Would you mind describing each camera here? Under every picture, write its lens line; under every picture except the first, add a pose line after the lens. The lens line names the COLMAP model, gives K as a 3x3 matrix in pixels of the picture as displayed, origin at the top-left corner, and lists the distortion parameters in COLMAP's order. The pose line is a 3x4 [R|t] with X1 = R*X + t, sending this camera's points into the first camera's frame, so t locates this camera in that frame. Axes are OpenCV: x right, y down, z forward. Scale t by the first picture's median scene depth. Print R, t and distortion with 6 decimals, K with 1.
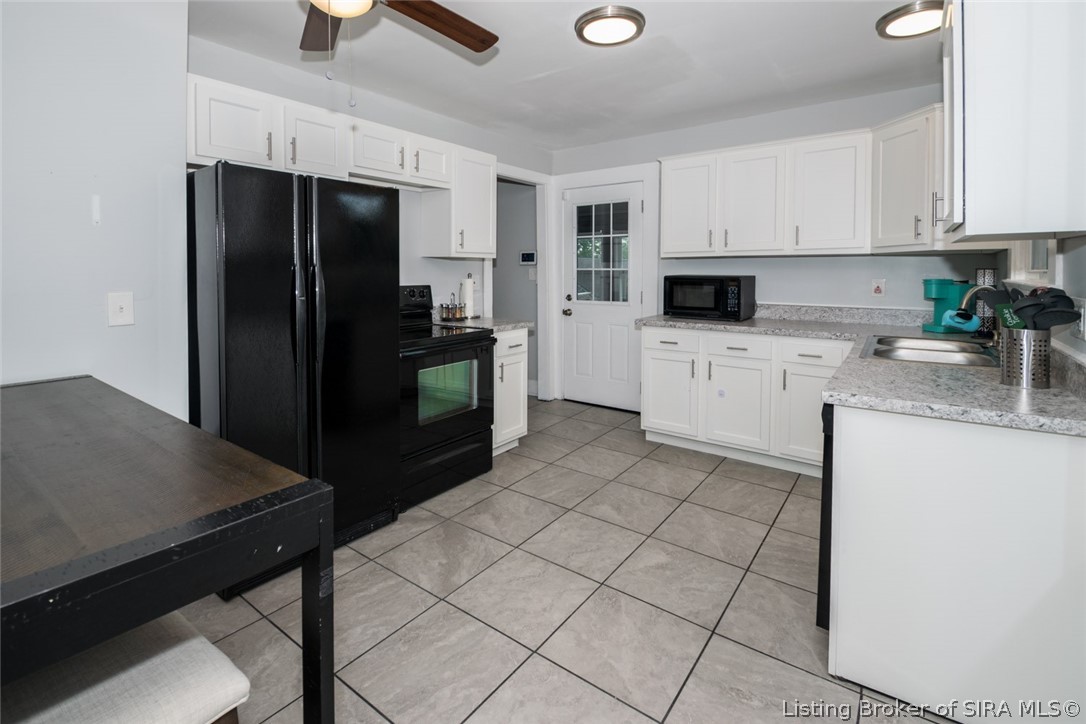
lens RADIAL K [[514.0, 0, 530.4], [0, 514.0, 366.5], [0, 0, 1]] dist [0.028241, -0.026583]
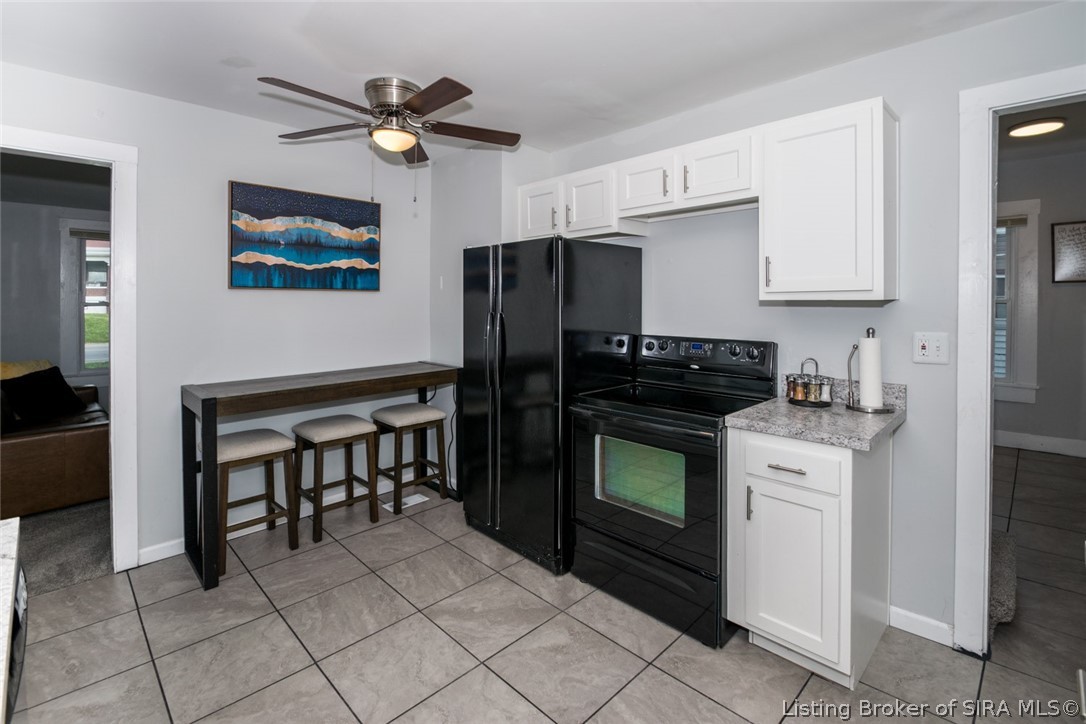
lens RADIAL K [[514.0, 0, 530.4], [0, 514.0, 366.5], [0, 0, 1]] dist [0.028241, -0.026583]
pose [[-0.174819, 0.120336, -0.977219, 0.644900], [-0.184264, 0.970969, 0.152530, -0.217460], [0.967205, 0.206731, -0.147570, 1.020627]]
